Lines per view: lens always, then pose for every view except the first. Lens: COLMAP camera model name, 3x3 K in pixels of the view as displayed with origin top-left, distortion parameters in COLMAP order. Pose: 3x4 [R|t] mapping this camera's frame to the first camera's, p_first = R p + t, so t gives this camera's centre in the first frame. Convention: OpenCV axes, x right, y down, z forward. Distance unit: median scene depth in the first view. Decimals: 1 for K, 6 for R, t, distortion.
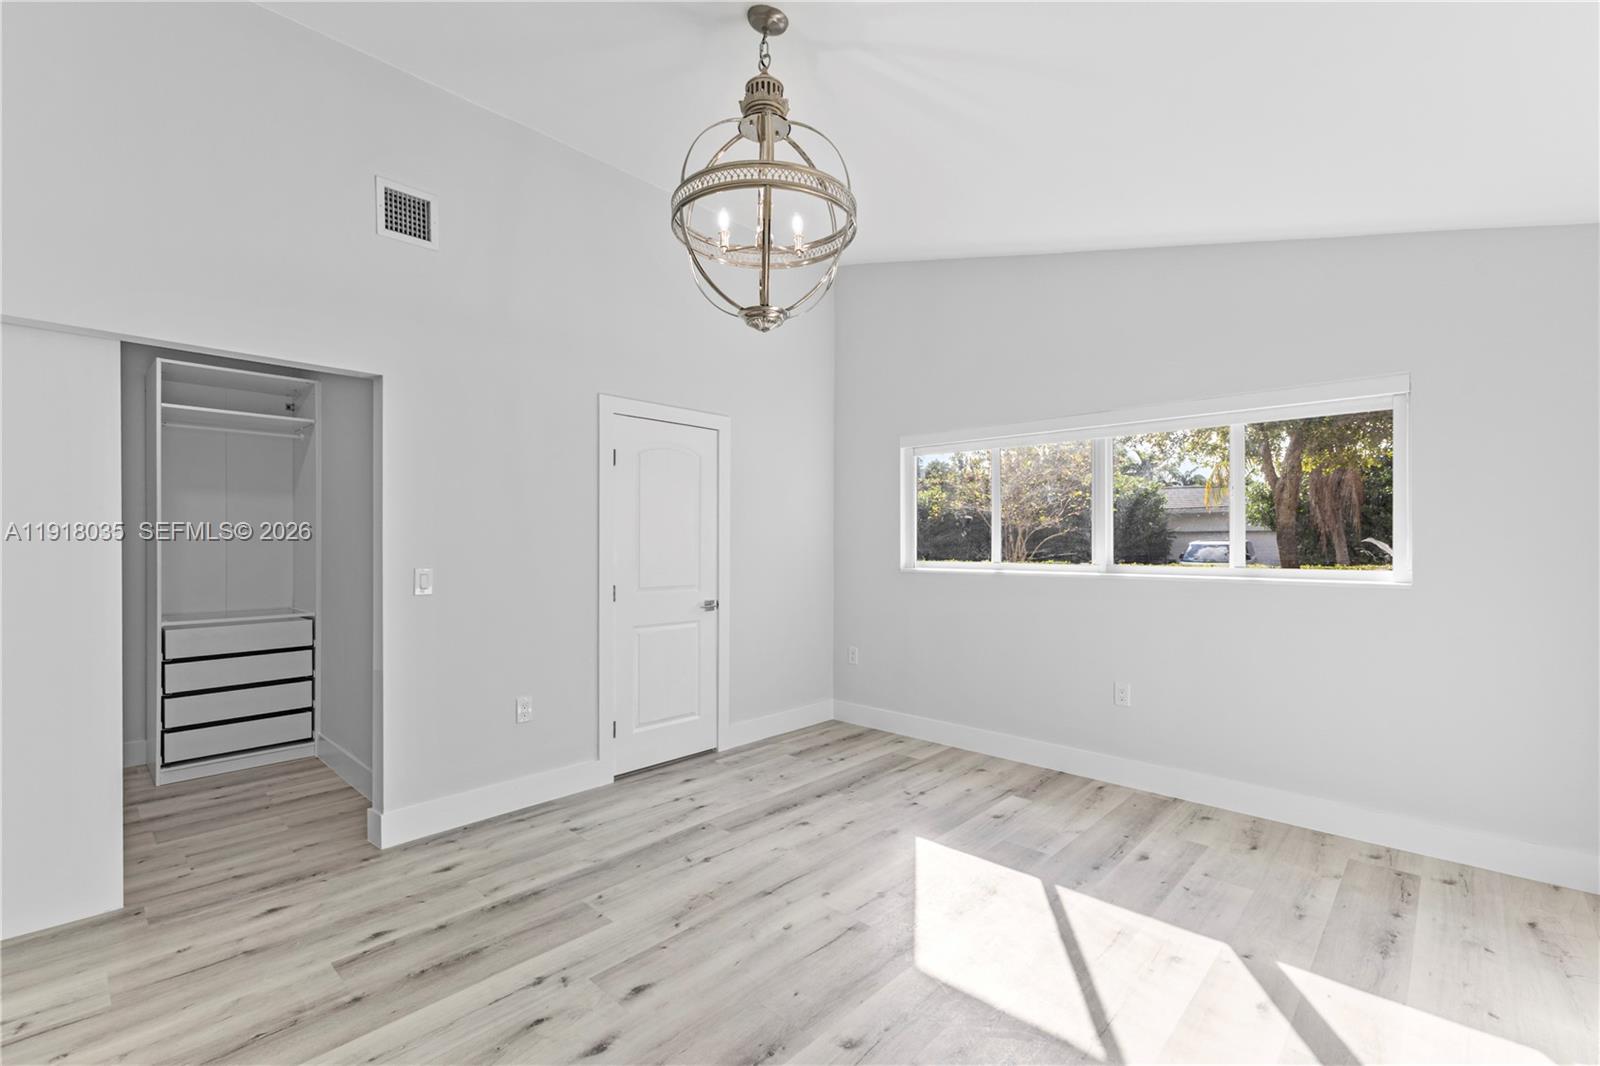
lens RADIAL K [[696.8, 0, 798.0], [0, 696.8, 545.3], [0, 0, 1]] dist [0.004074, 0.000282]
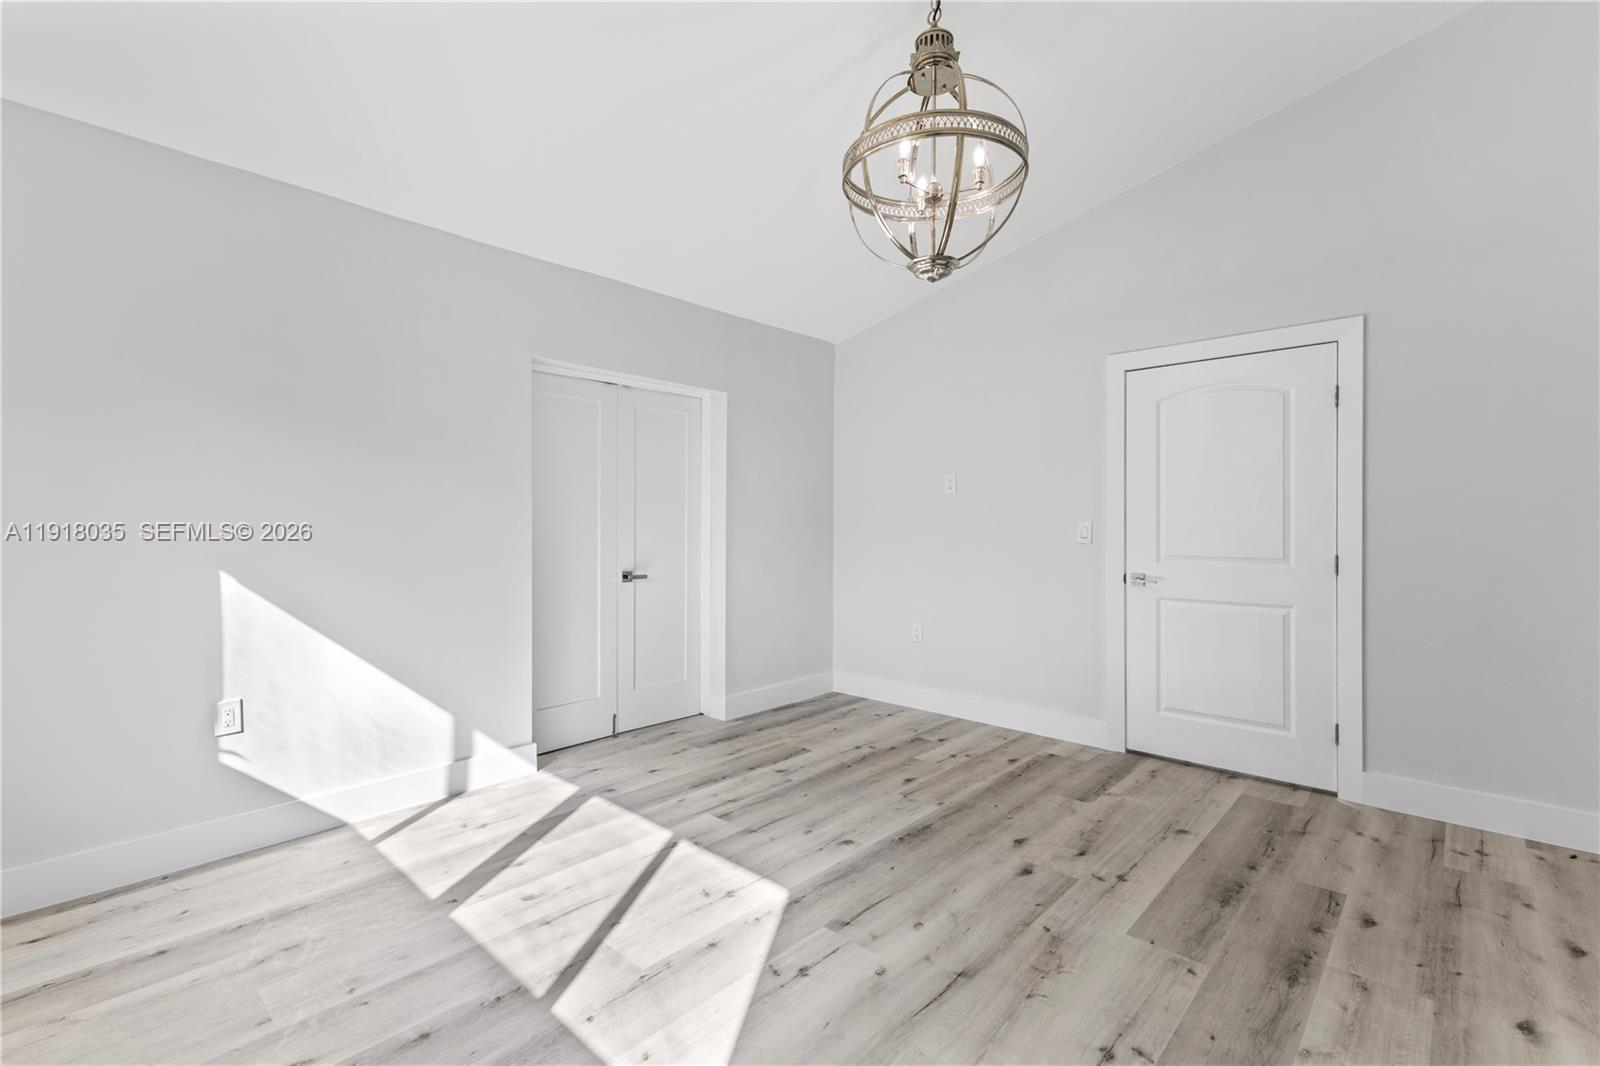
lens RADIAL K [[713.6, 0, 804.8], [0, 713.6, 528.1], [0, 0, 1]] dist [0.008367, 0.000253]
pose [[-0.999937, 0.000672, -0.011207, 0.149714], [0.000574, 0.999962, 0.008716, 0.042272], [0.011212, 0.008709, -0.999899, 2.058695]]
